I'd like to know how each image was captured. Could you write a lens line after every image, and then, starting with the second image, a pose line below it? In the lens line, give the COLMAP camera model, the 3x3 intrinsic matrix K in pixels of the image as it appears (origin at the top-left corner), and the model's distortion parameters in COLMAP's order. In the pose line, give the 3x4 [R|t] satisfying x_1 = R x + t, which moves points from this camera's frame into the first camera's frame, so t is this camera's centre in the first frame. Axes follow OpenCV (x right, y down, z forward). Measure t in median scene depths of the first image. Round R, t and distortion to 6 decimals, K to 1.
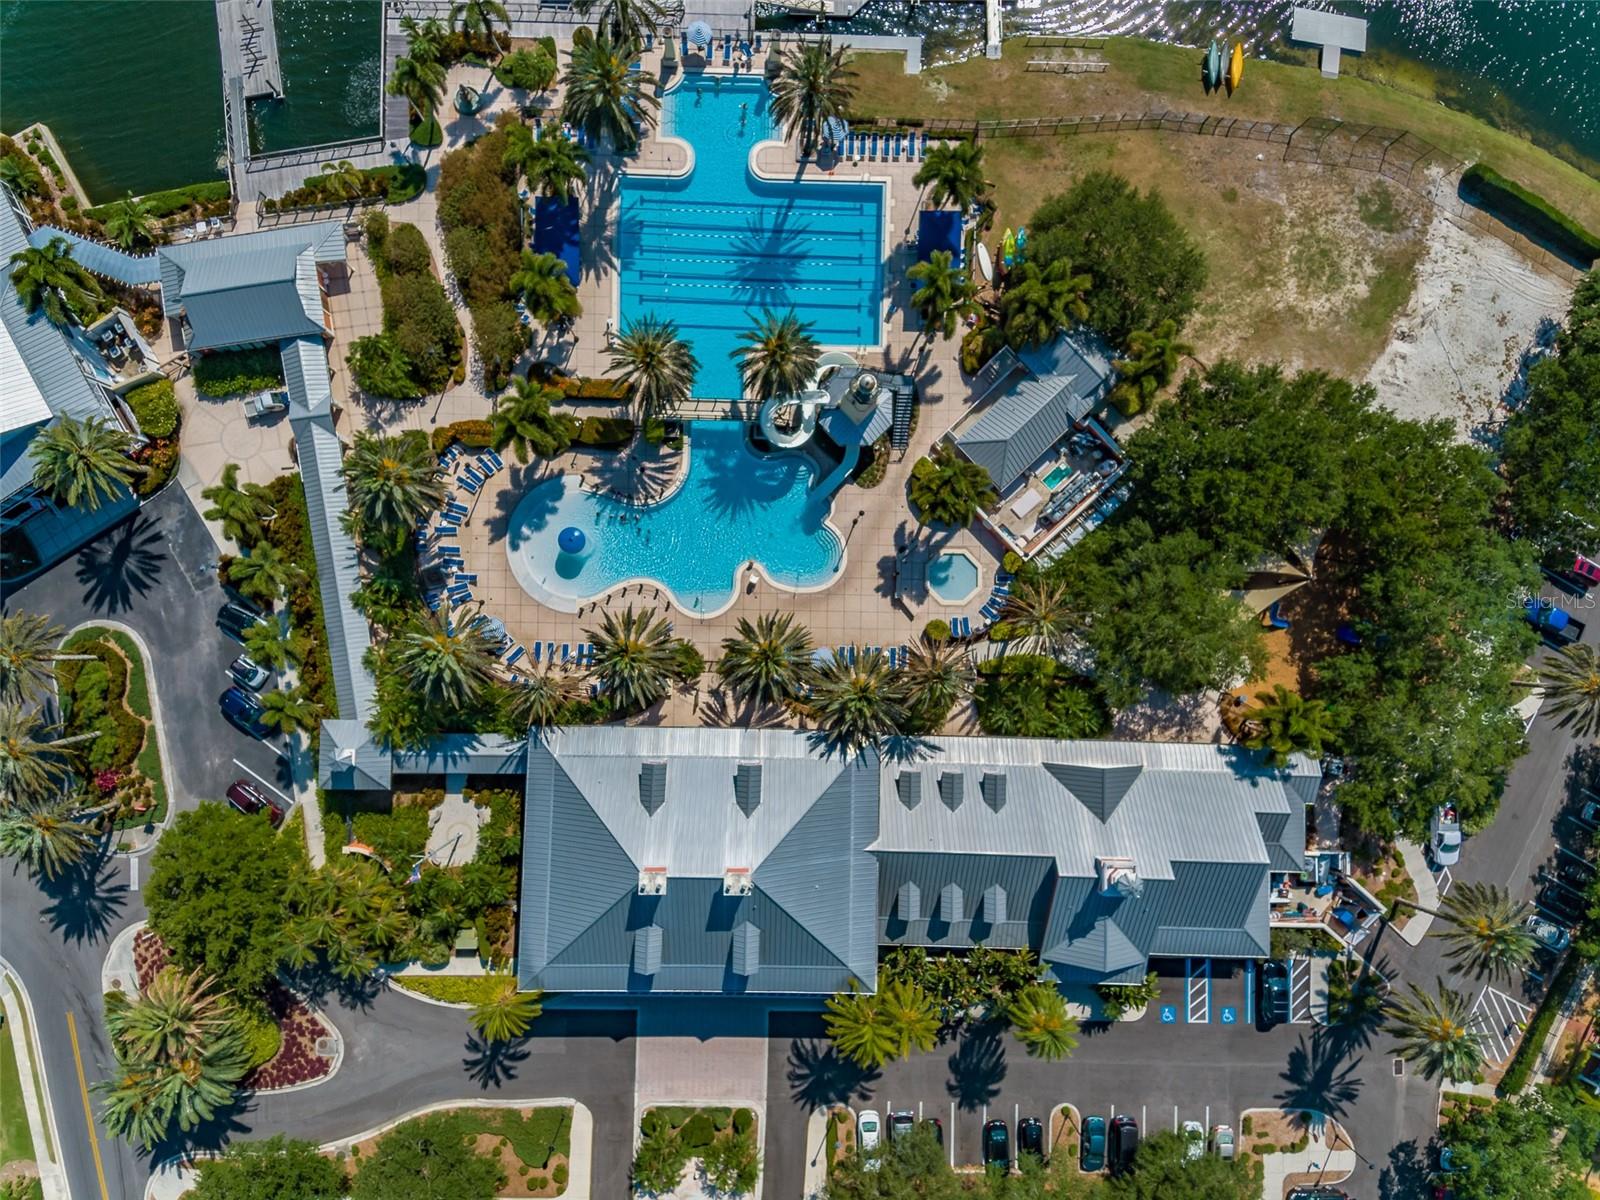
lens RADIAL K [[960.1, 0, 772.8], [0, 960.1, 615.4], [0, 0, 1]] dist [0.187056, -0.219771]
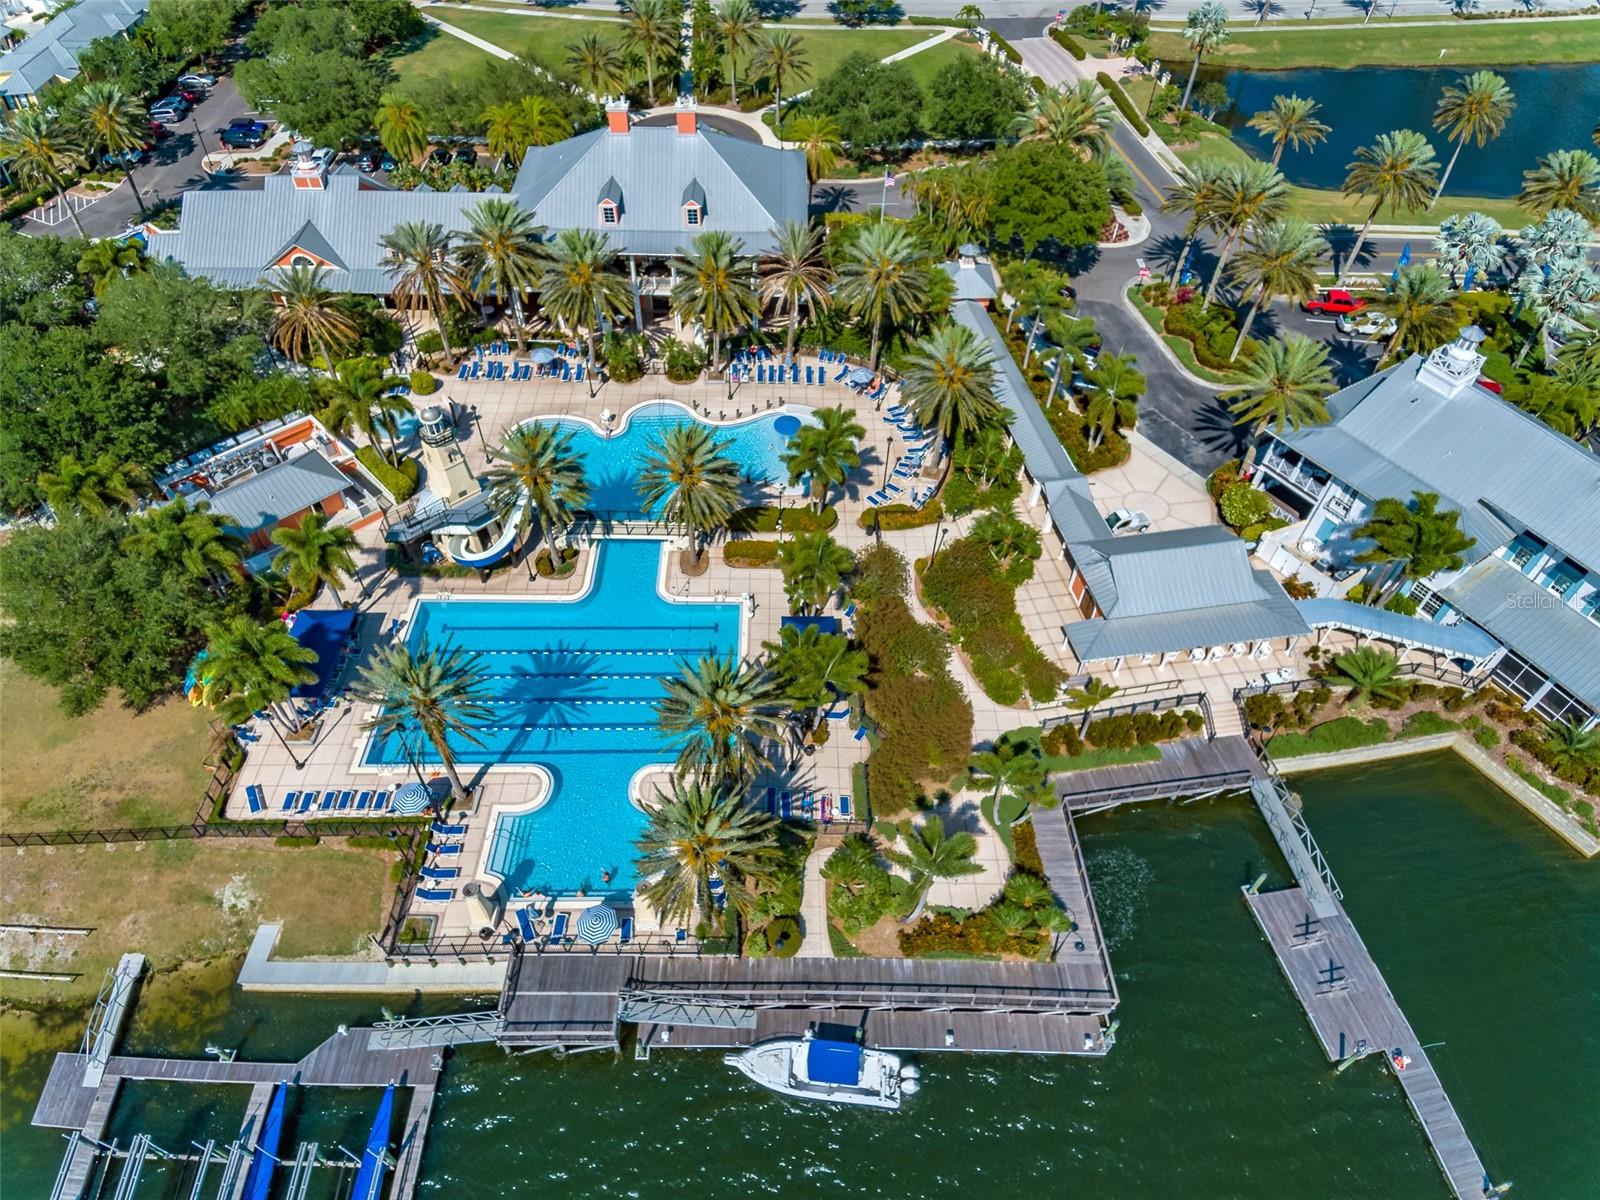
lens RADIAL K [[960.1, 0, 772.8], [0, 960.1, 615.4], [0, 0, 1]] dist [0.187056, -0.219771]
pose [[-0.999801, -0.002646, -0.019778, -0.169320], [-0.011380, -0.738572, 0.674078, -0.846014], [-0.016391, 0.674169, 0.738395, 0.399569]]
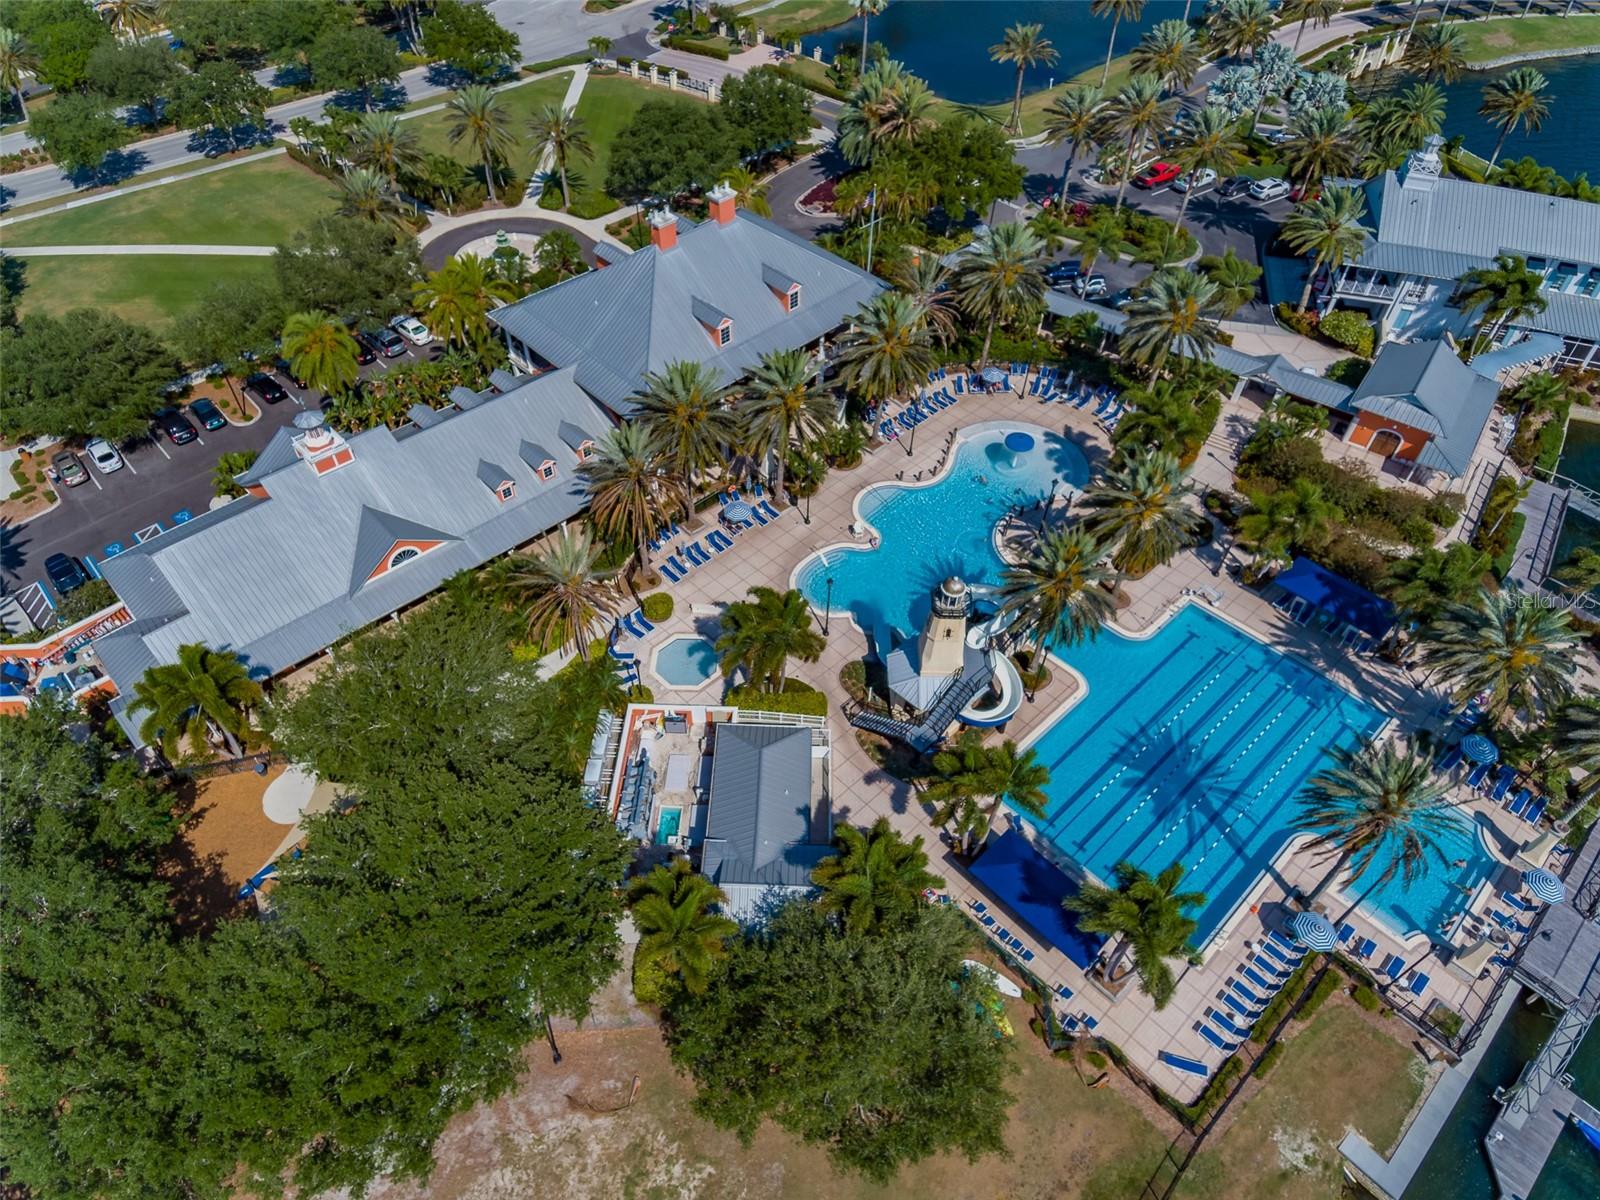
lens RADIAL K [[960.1, 0, 772.8], [0, 960.1, 615.4], [0, 0, 1]] dist [0.187056, -0.219771]
pose [[-0.715676, 0.506677, -0.480714, 0.492076], [-0.698431, -0.520473, 0.491225, -0.450117], [-0.001307, 0.687303, 0.726369, 0.411832]]
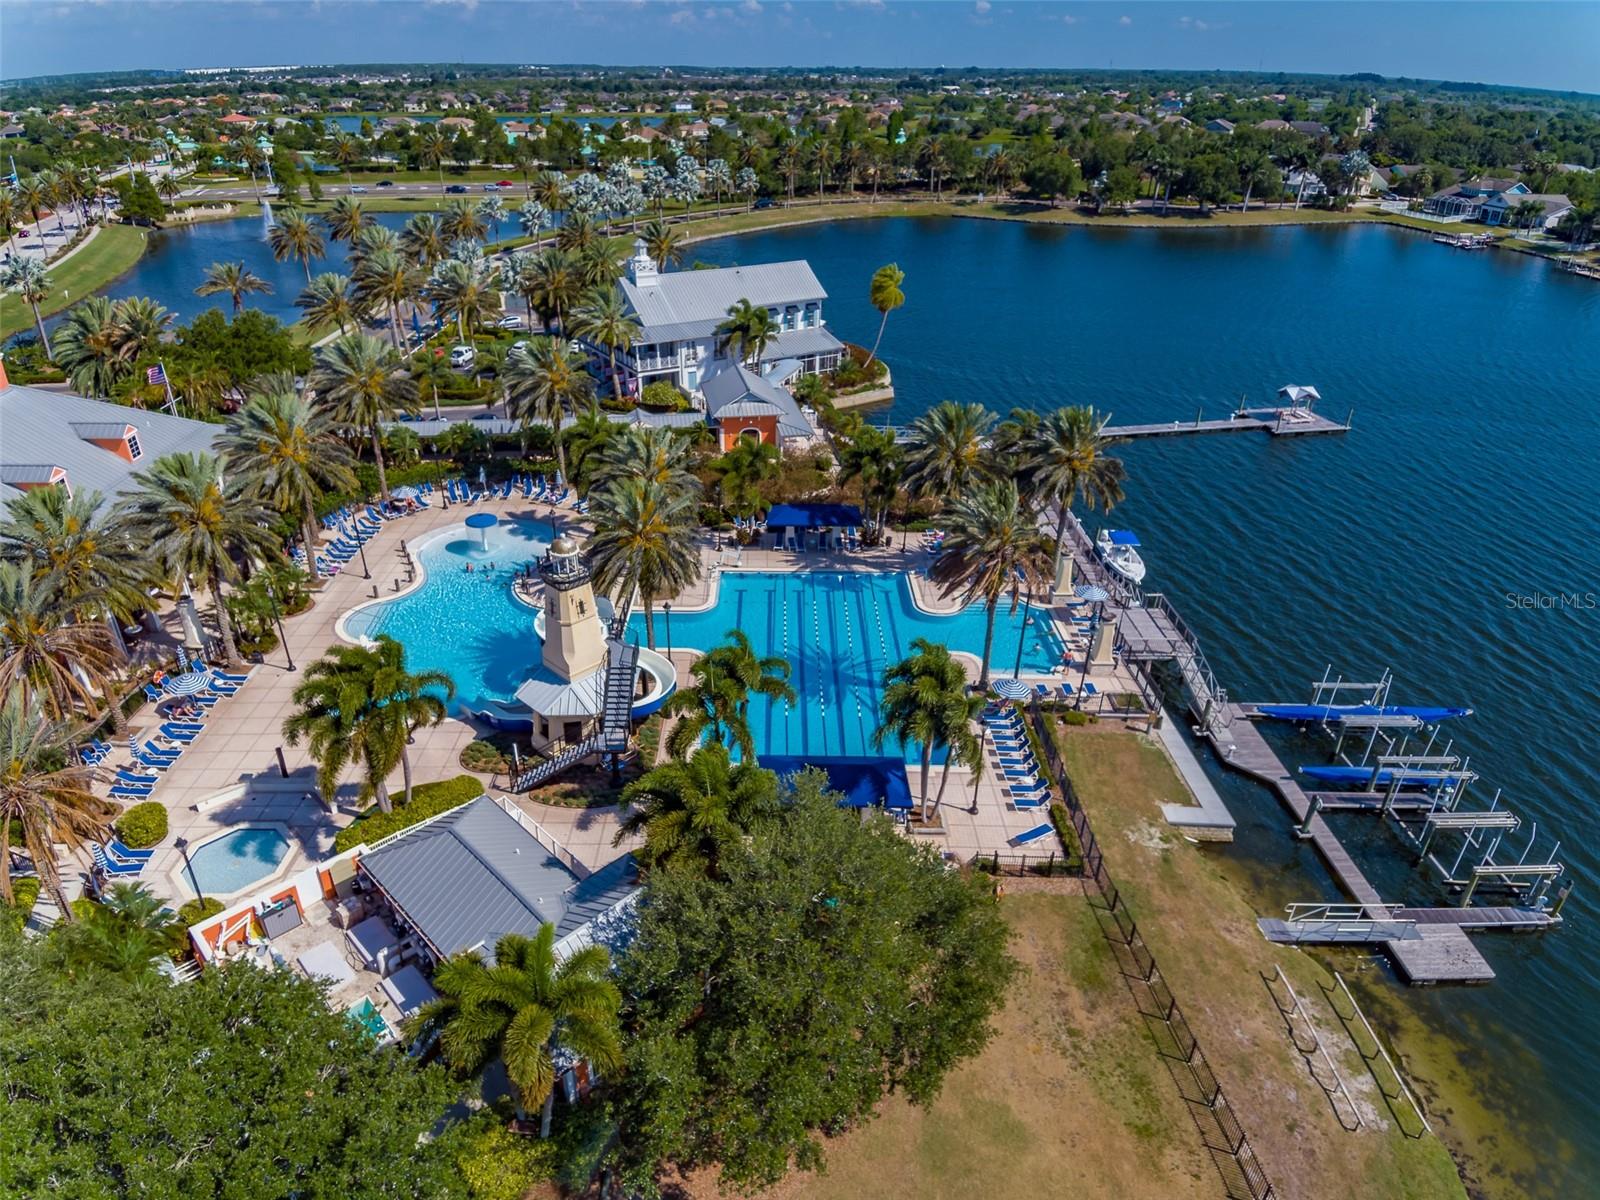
lens RADIAL K [[960.1, 0, 772.8], [0, 960.1, 615.4], [0, 0, 1]] dist [0.187056, -0.219771]
pose [[0.018509, 0.467323, -0.883893, 0.599724], [-0.999807, 0.014431, -0.013306, -0.317850], [0.006537, 0.883969, 0.467500, 0.643111]]
